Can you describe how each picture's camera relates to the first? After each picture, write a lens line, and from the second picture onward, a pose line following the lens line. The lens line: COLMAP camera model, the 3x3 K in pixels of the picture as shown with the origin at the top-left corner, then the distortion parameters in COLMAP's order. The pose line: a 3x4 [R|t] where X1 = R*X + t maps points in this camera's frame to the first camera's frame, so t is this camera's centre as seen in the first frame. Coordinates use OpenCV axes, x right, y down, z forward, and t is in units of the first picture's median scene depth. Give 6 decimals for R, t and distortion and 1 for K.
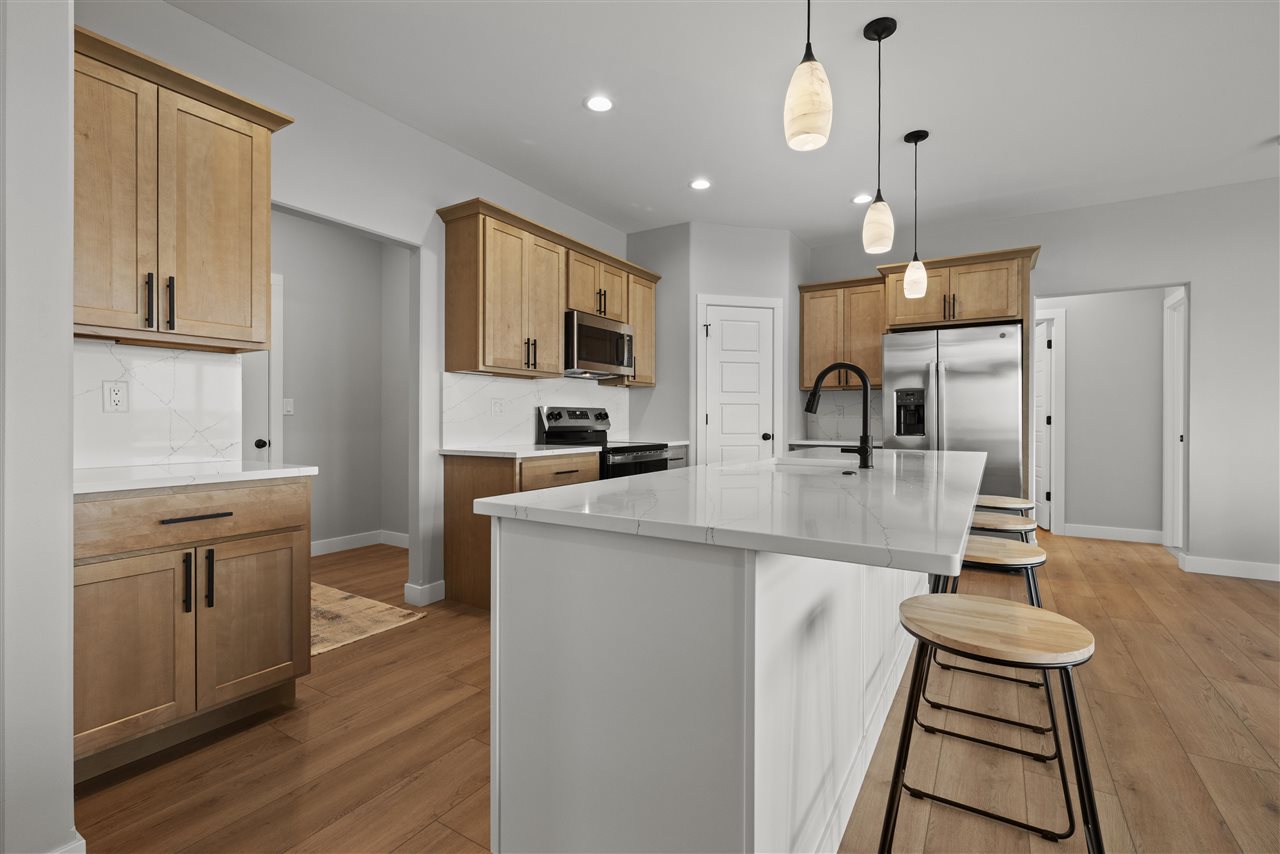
lens RADIAL K [[557.4, 0, 640.0], [0, 557.4, 427.0], [0, 0, 1]] dist [0.000138, 0.000028]
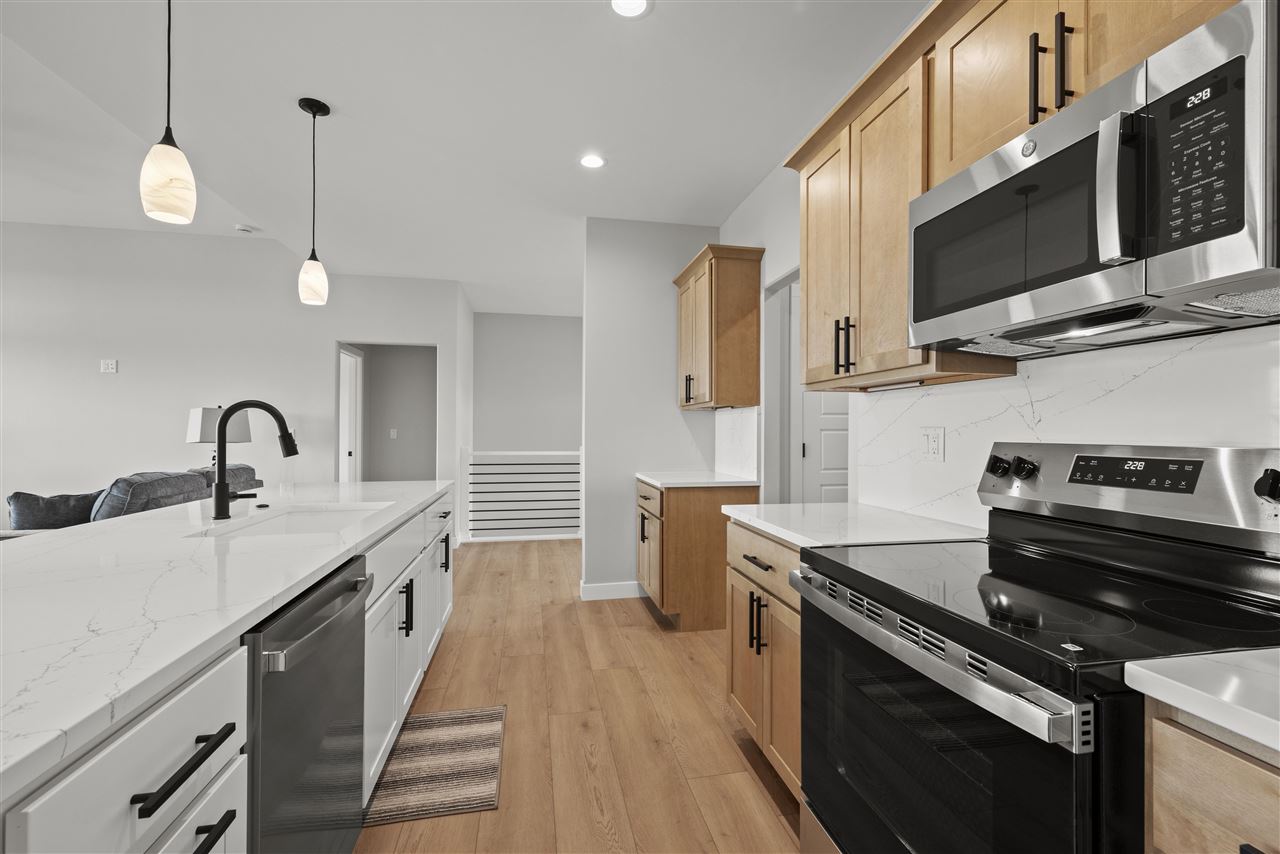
lens RADIAL K [[557.4, 0, 640.0], [0, 557.4, 427.0], [0, 0, 1]] dist [0.000138, 0.000028]
pose [[-0.726823, -0.005238, -0.686805, 0.323118], [-0.010100, 0.999944, 0.003063, -0.052809], [0.686751, 0.009163, -0.726835, 1.265432]]
